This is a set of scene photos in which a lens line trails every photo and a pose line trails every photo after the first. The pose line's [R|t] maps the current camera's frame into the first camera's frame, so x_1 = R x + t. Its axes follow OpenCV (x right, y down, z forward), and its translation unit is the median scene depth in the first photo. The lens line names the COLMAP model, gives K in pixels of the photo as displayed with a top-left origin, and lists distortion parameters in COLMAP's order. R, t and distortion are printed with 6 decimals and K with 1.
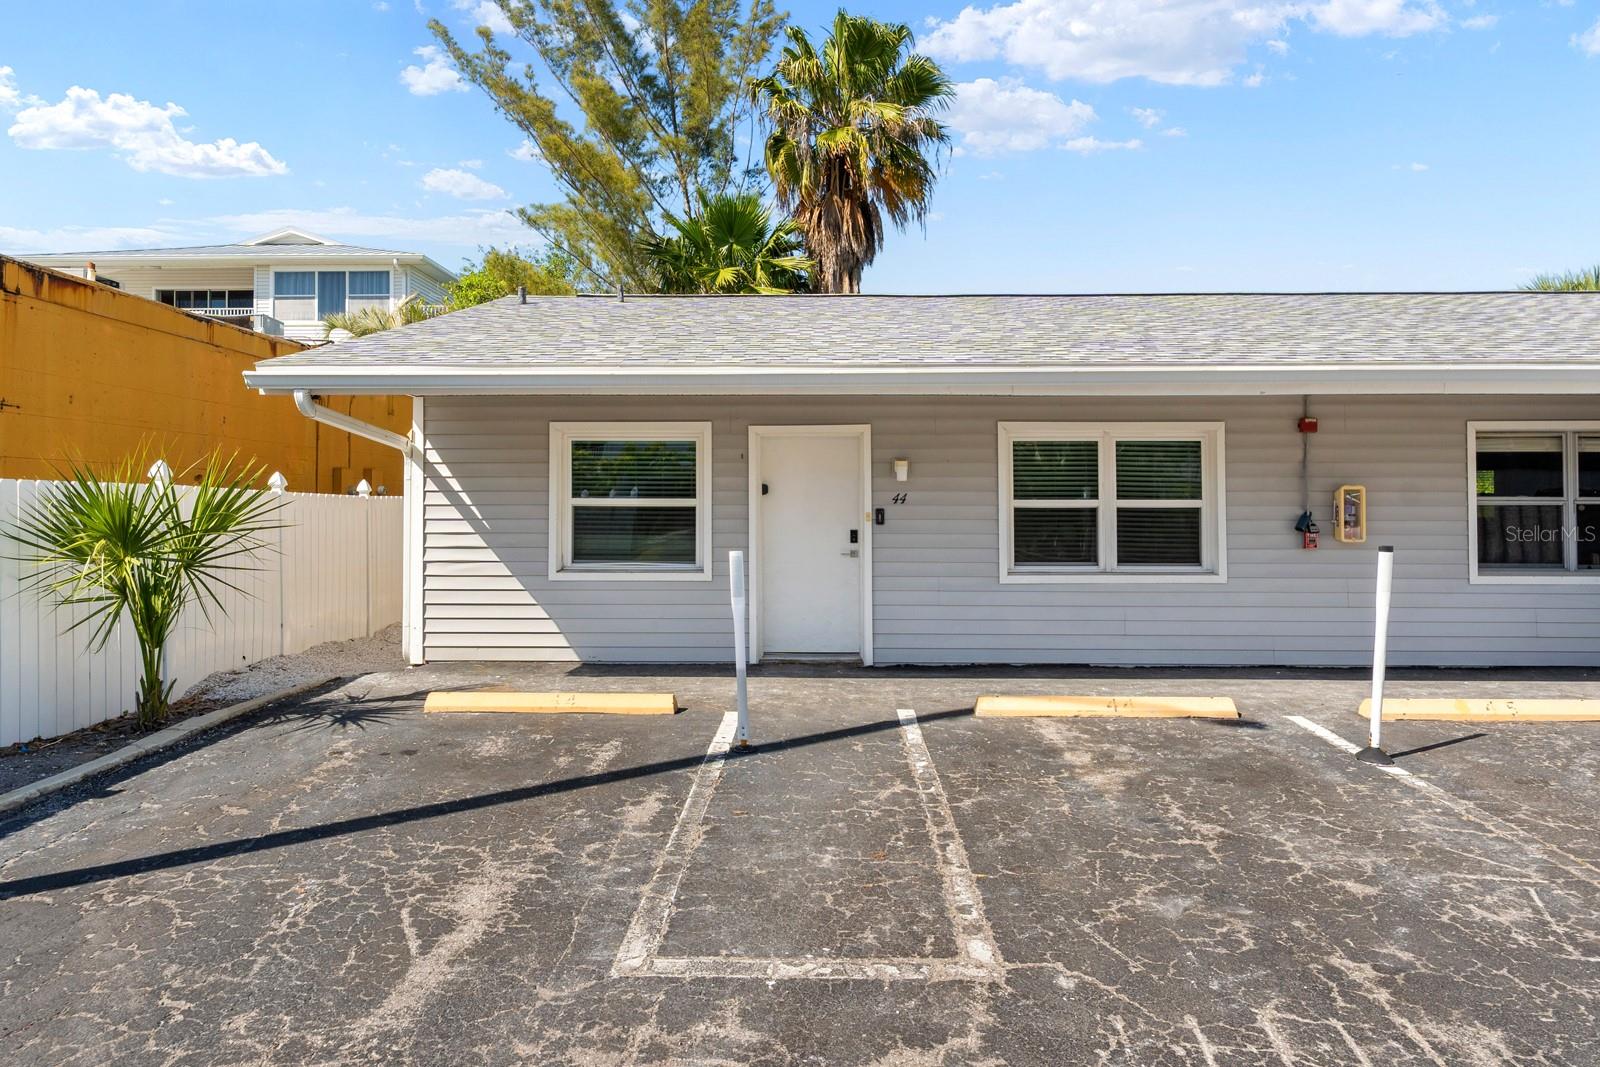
lens RADIAL K [[1017.7, 0, 800.0], [0, 1017.7, 490.3], [0, 0, 1]] dist [0.000862, -0.003880]
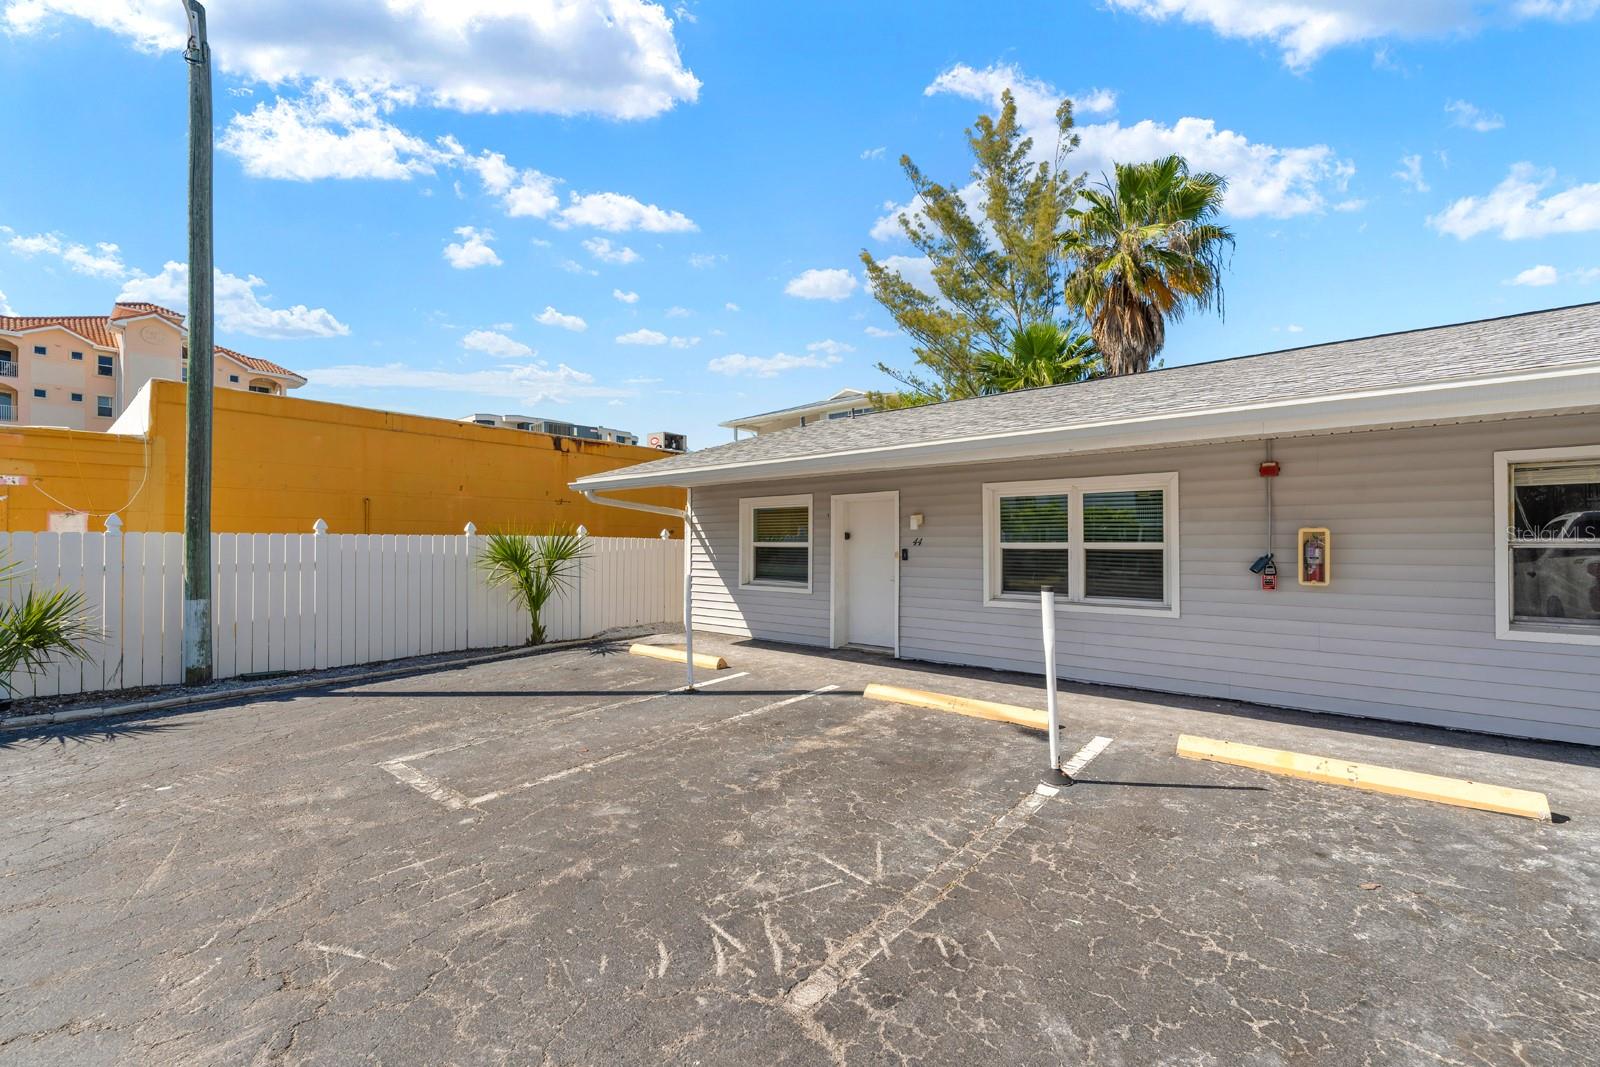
lens RADIAL K [[654.6, 0, 769.5], [0, 654.6, 535.8], [0, 0, 1]] dist [0.000331, -0.000052]
pose [[0.774449, -0.008392, -0.632581, 0.514112], [0.009368, 0.999955, -0.001797, -0.000855], [0.632567, -0.004535, 0.774492, 0.169464]]
